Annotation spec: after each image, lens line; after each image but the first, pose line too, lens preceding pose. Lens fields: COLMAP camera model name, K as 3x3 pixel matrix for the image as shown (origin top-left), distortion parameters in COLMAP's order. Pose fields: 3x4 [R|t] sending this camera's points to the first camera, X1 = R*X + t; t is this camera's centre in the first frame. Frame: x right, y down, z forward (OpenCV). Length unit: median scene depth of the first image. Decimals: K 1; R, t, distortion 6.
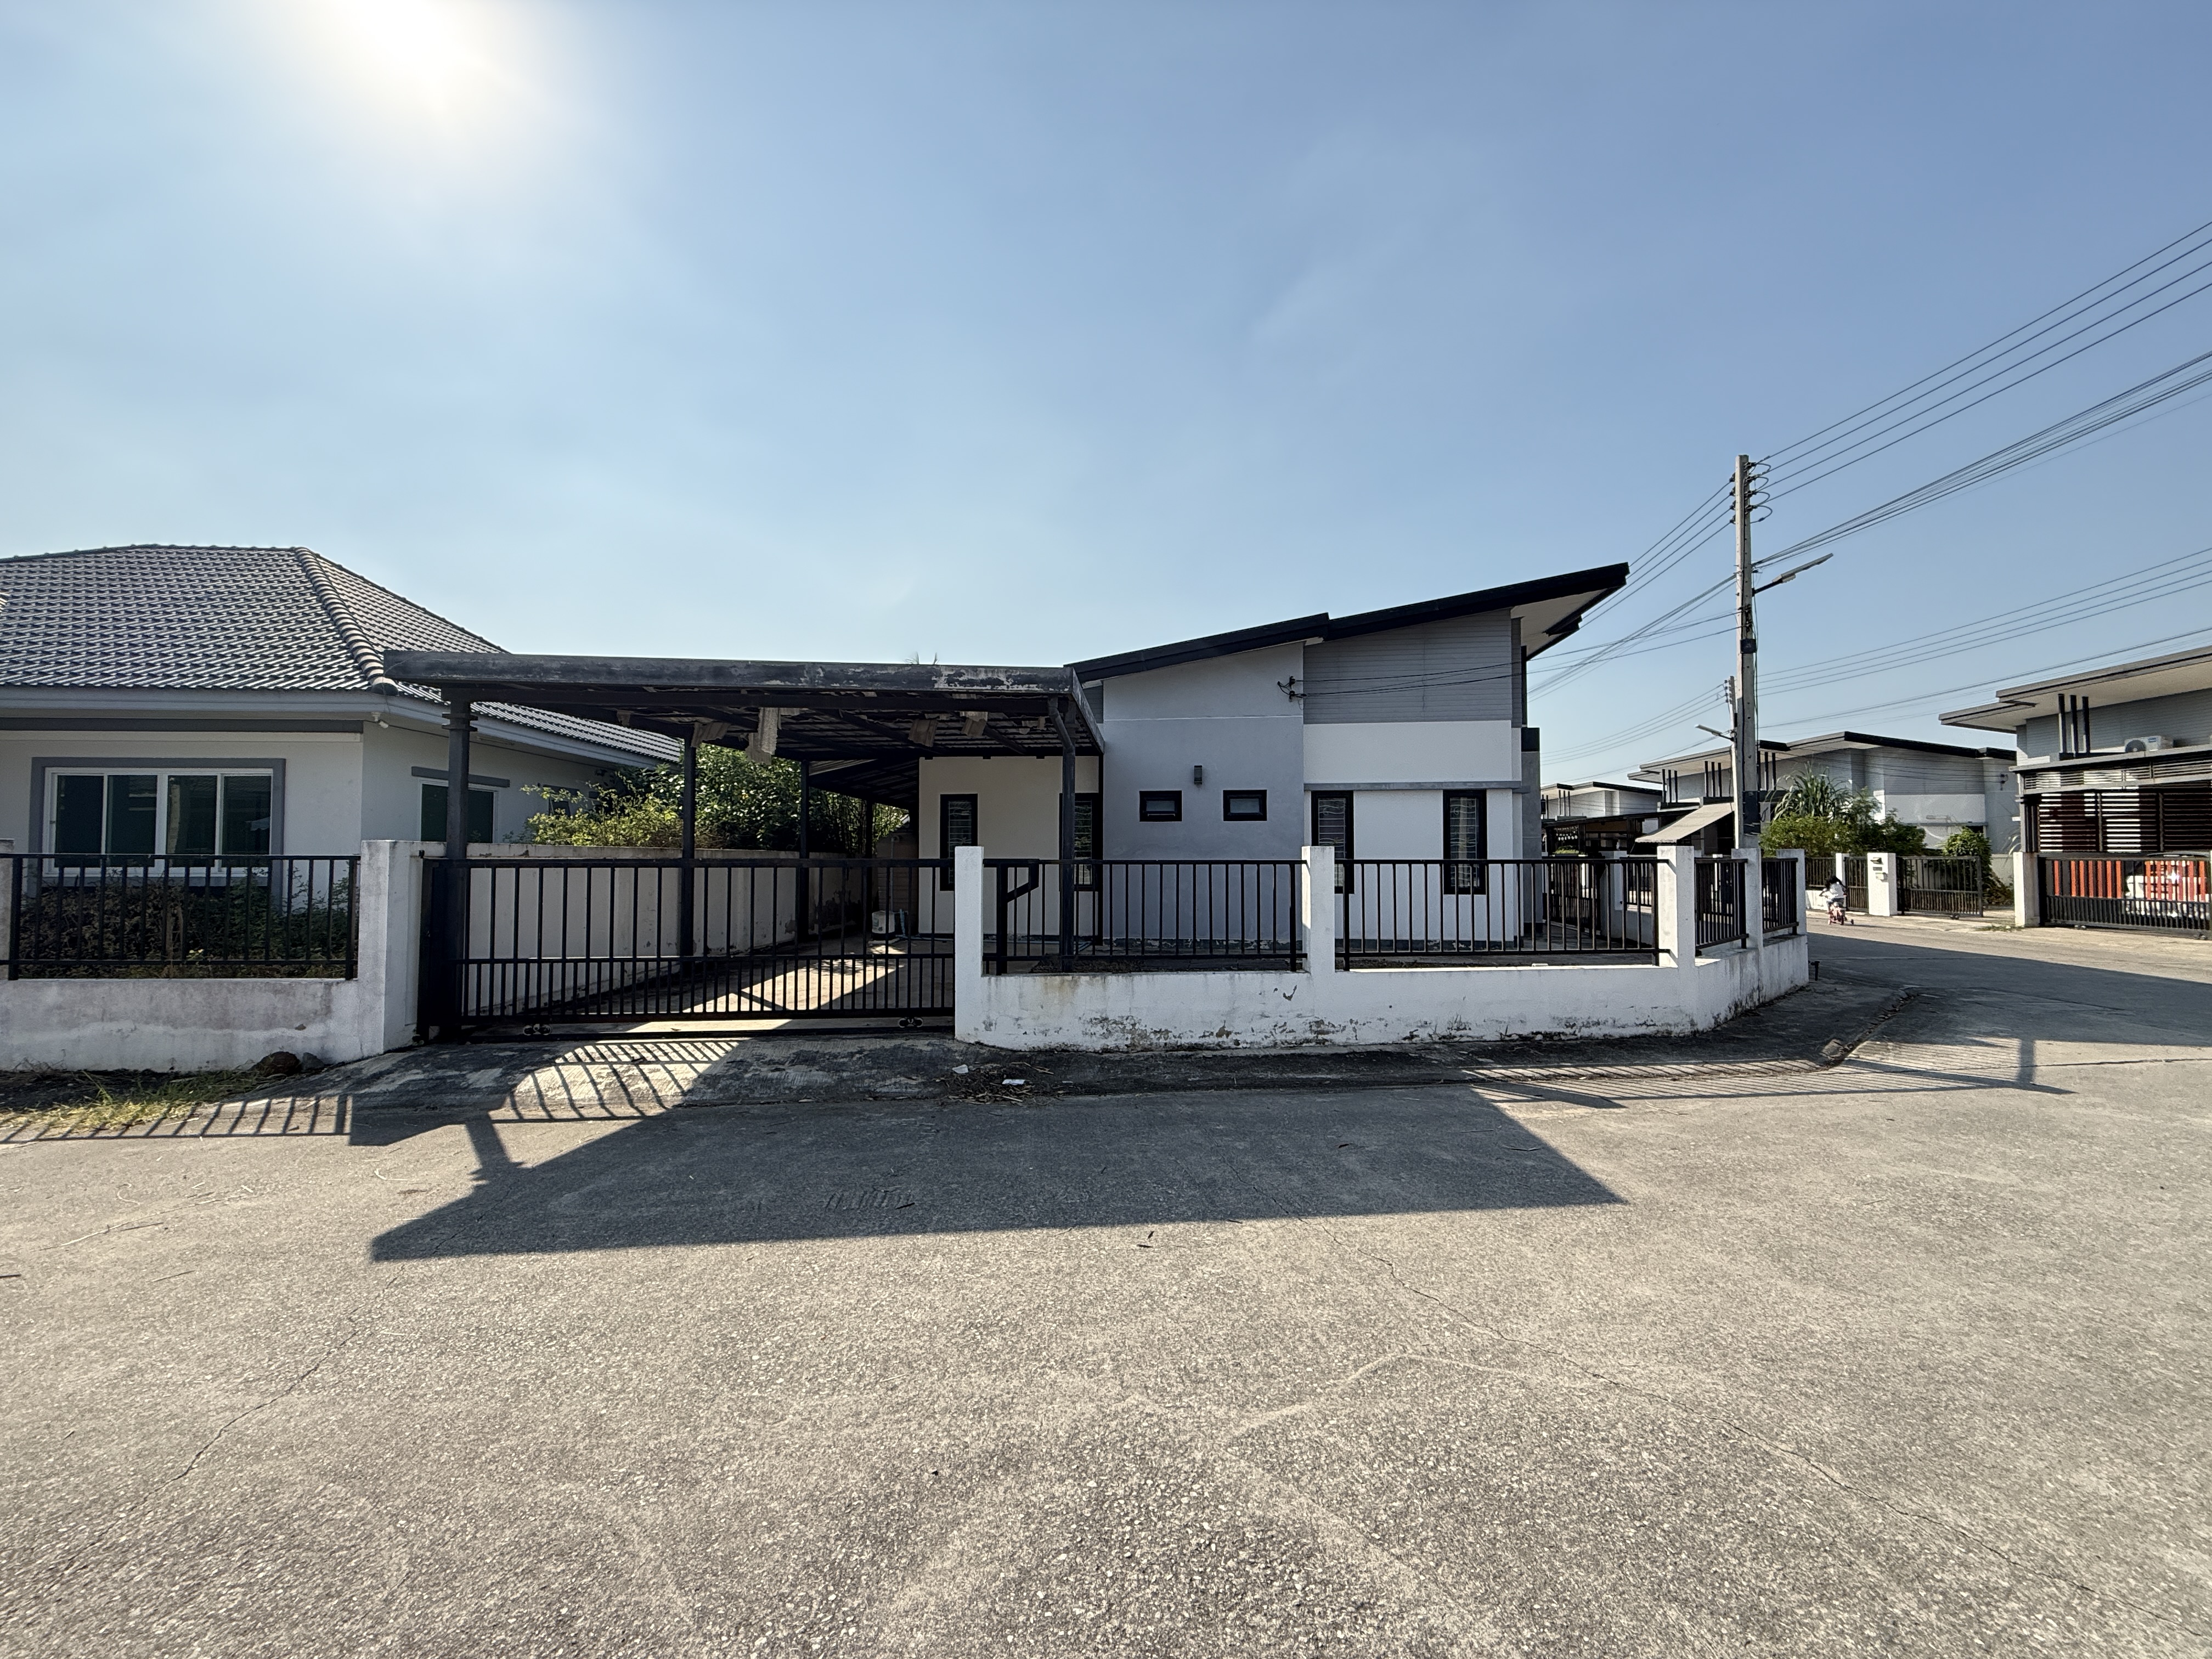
lens RADIAL K [[876.9, 0, 1101.2], [0, 876.9, 831.3], [0, 0, 1]] dist [-0.000830, 0.000304]
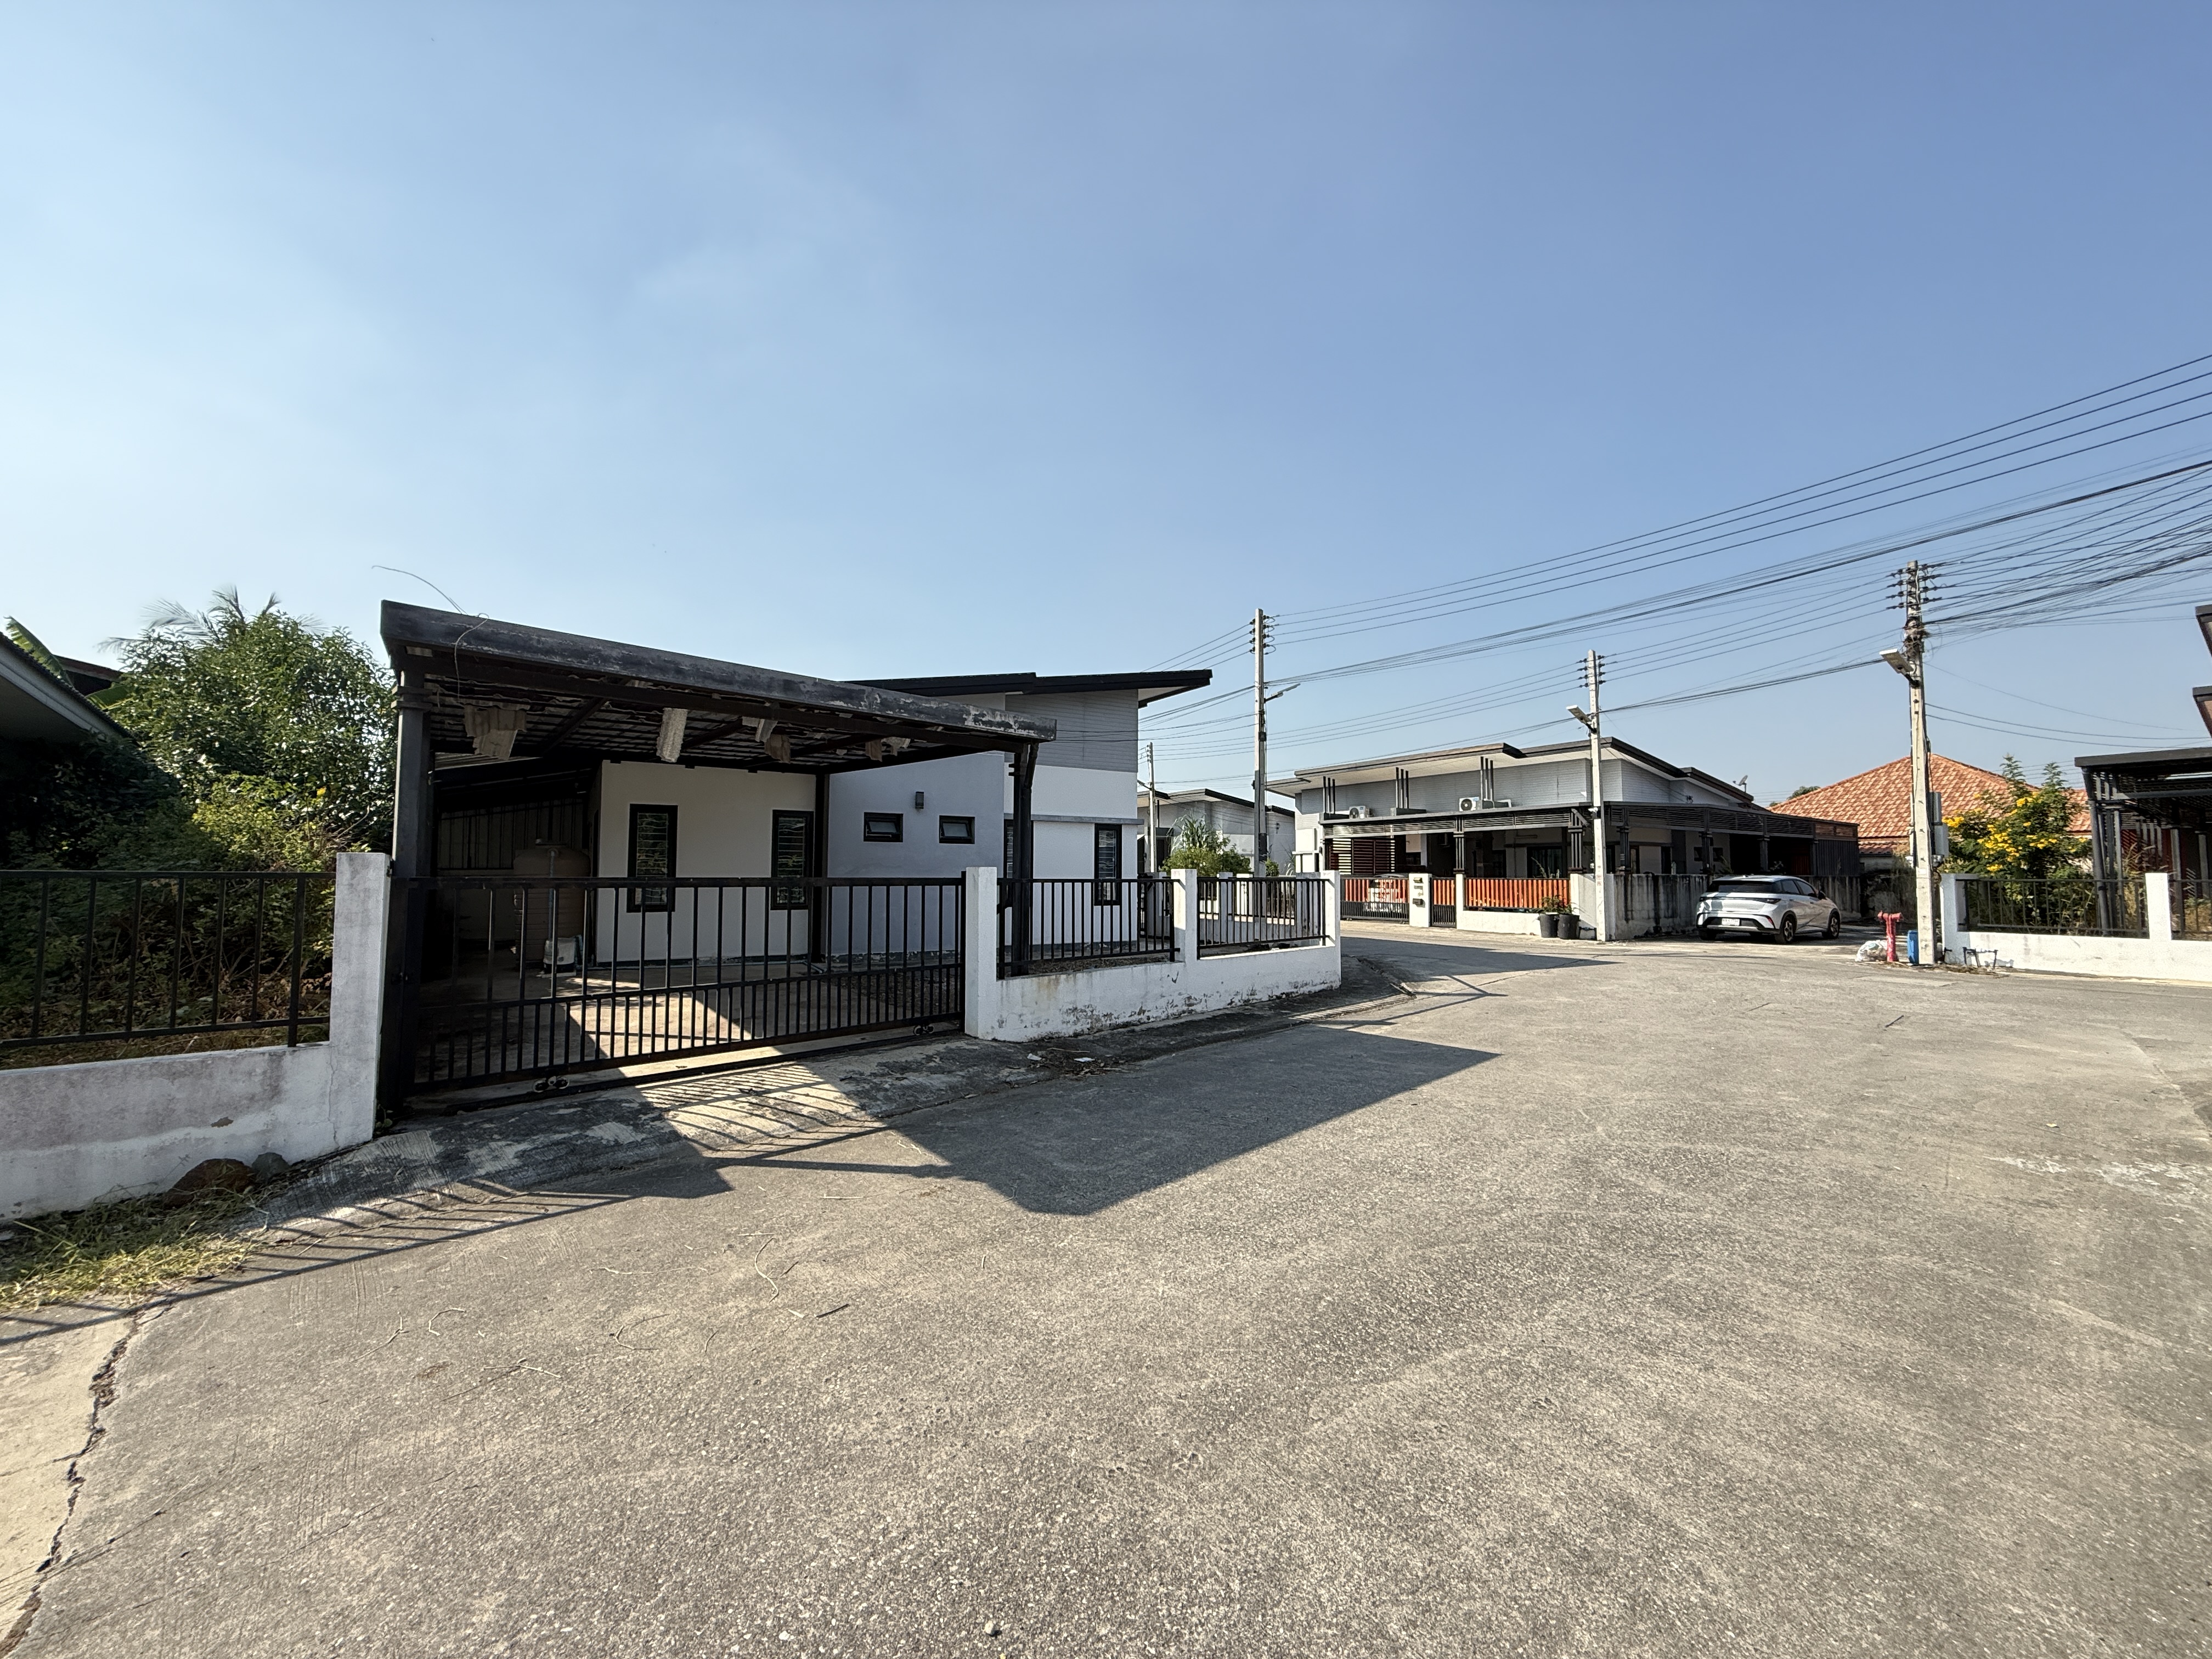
lens RADIAL K [[876.9, 0, 1101.2], [0, 876.9, 831.3], [0, 0, 1]] dist [-0.000830, 0.000304]
pose [[0.772997, 0.035053, 0.633441, -0.731876], [-0.022121, 0.999354, -0.028308, -0.000169], [-0.634024, 0.007870, 0.773273, 0.026387]]
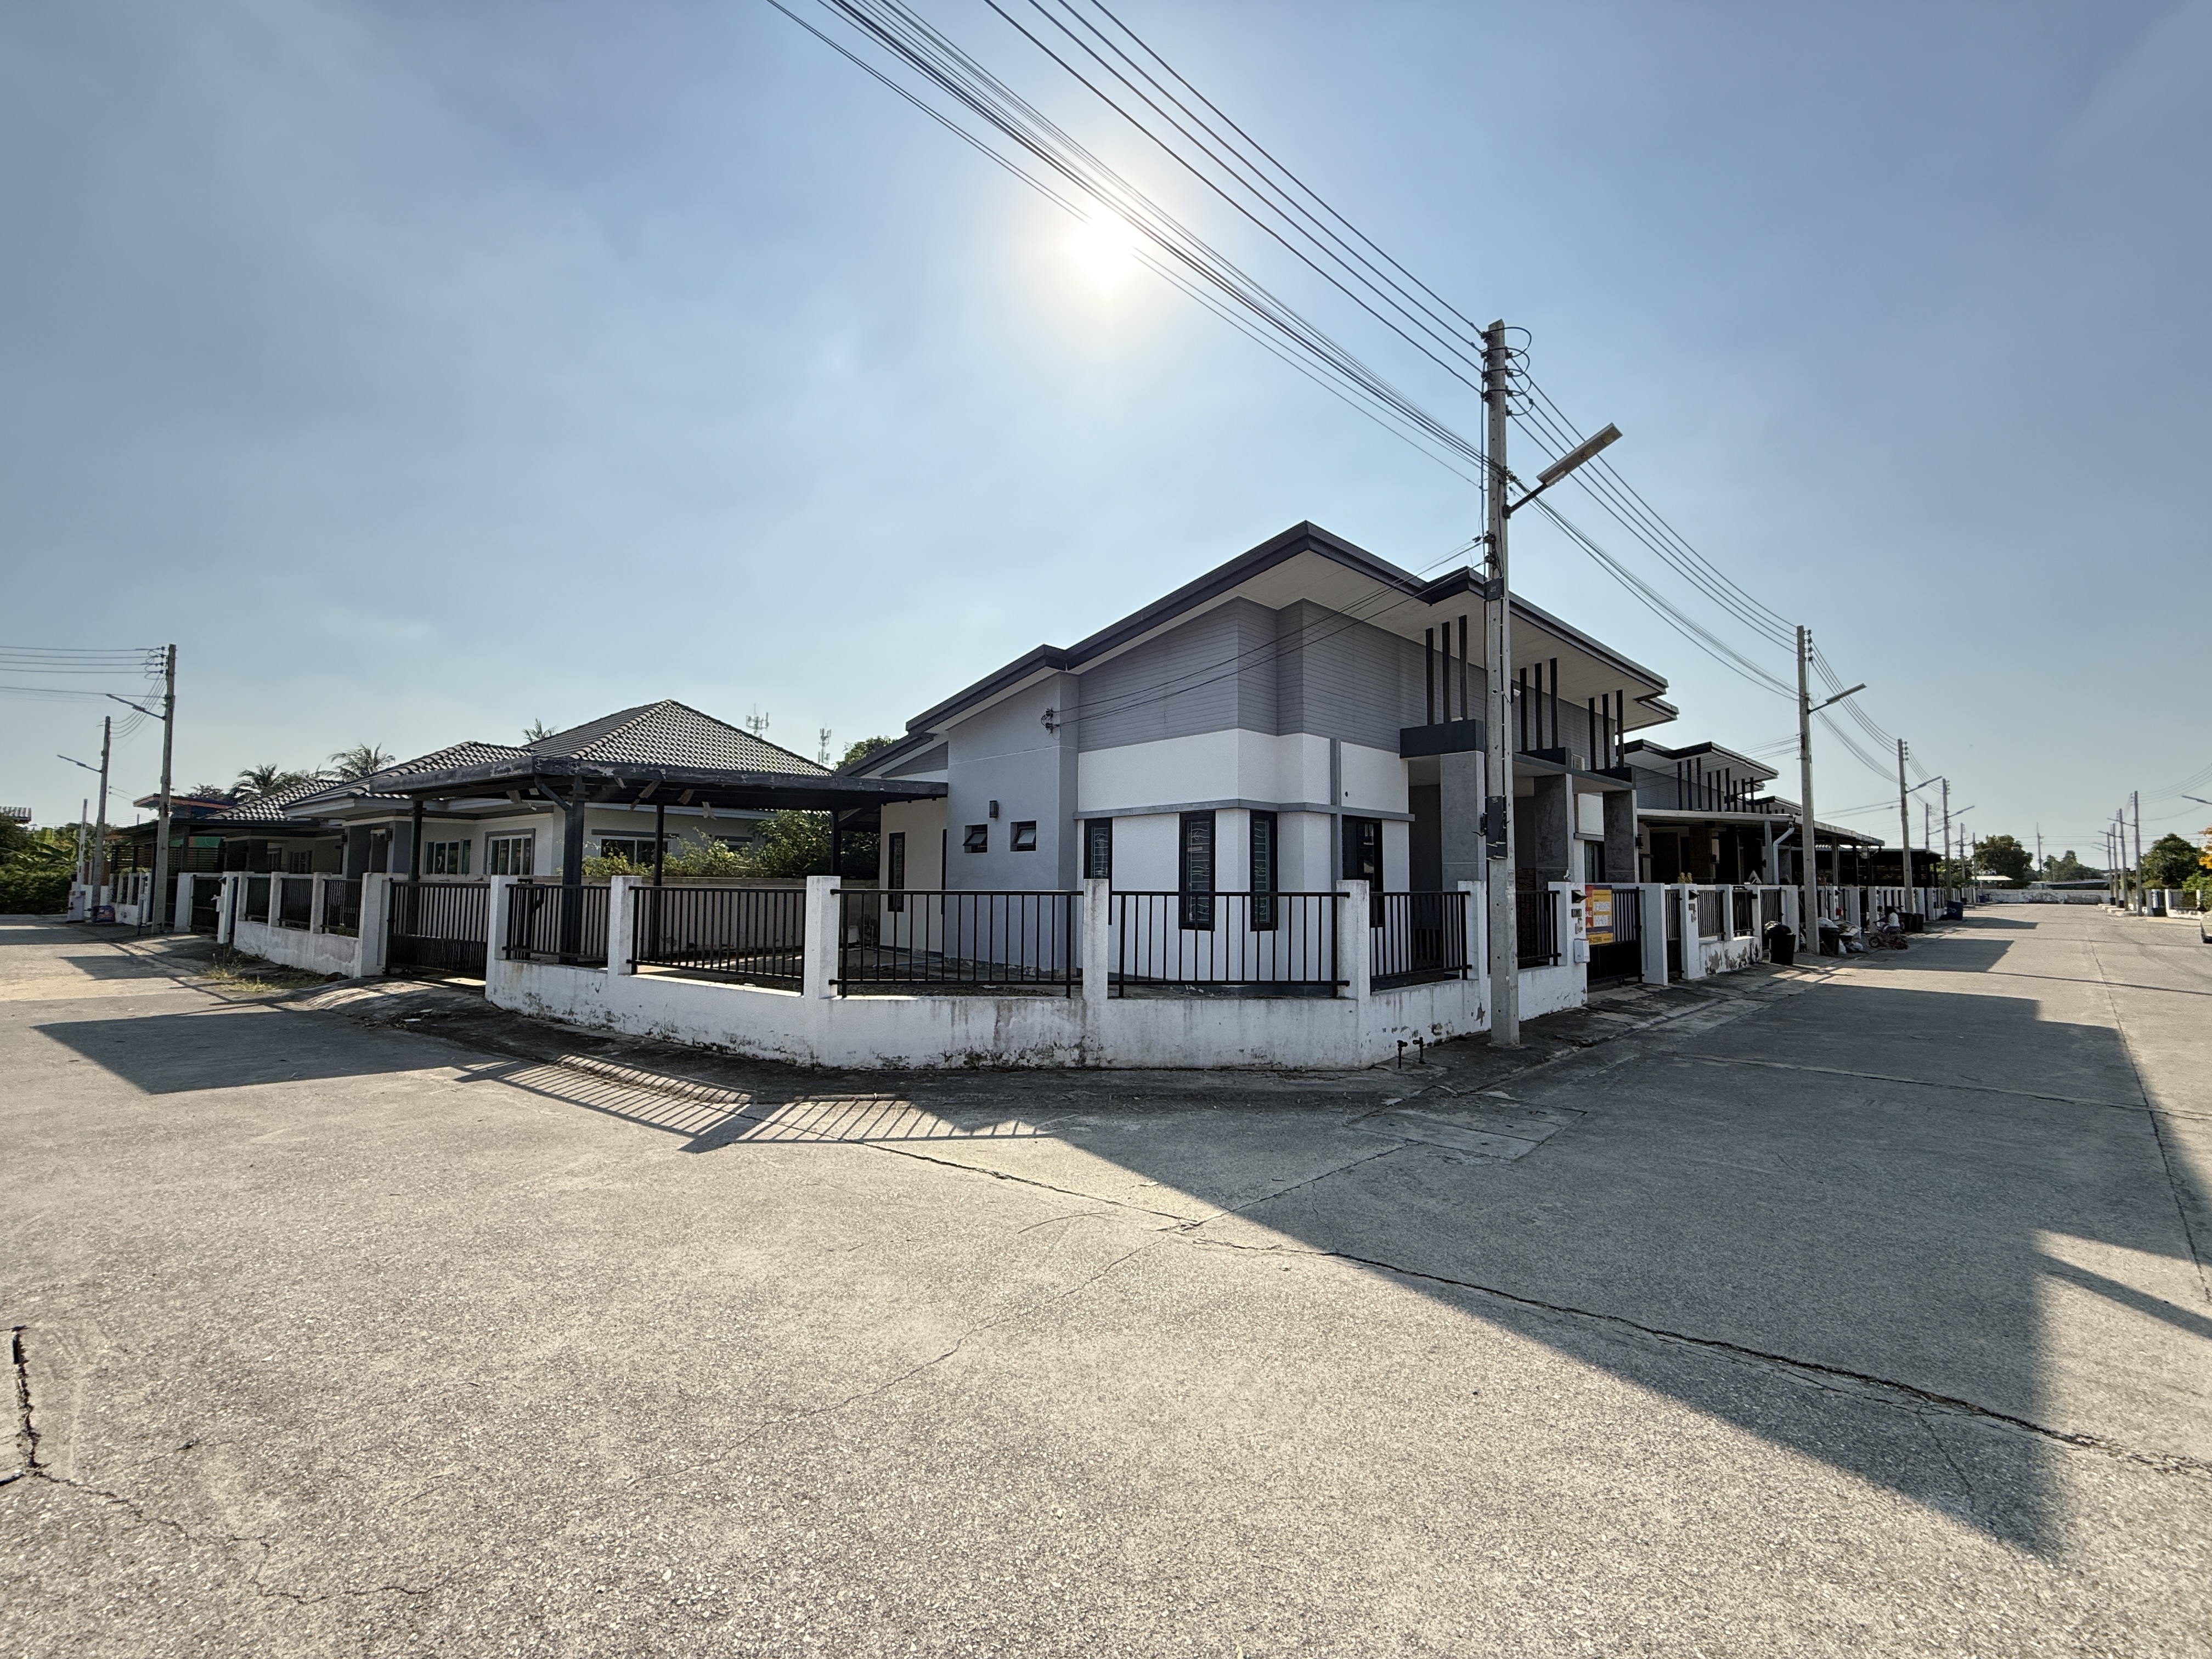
lens RADIAL K [[876.9, 0, 1101.2], [0, 876.9, 831.3], [0, 0, 1]] dist [-0.000830, 0.000304]
pose [[0.770318, -0.032193, -0.636847, 1.625421], [0.010527, 0.999231, -0.037778, 0.008512], [0.637573, 0.022397, 0.770064, 0.463521]]
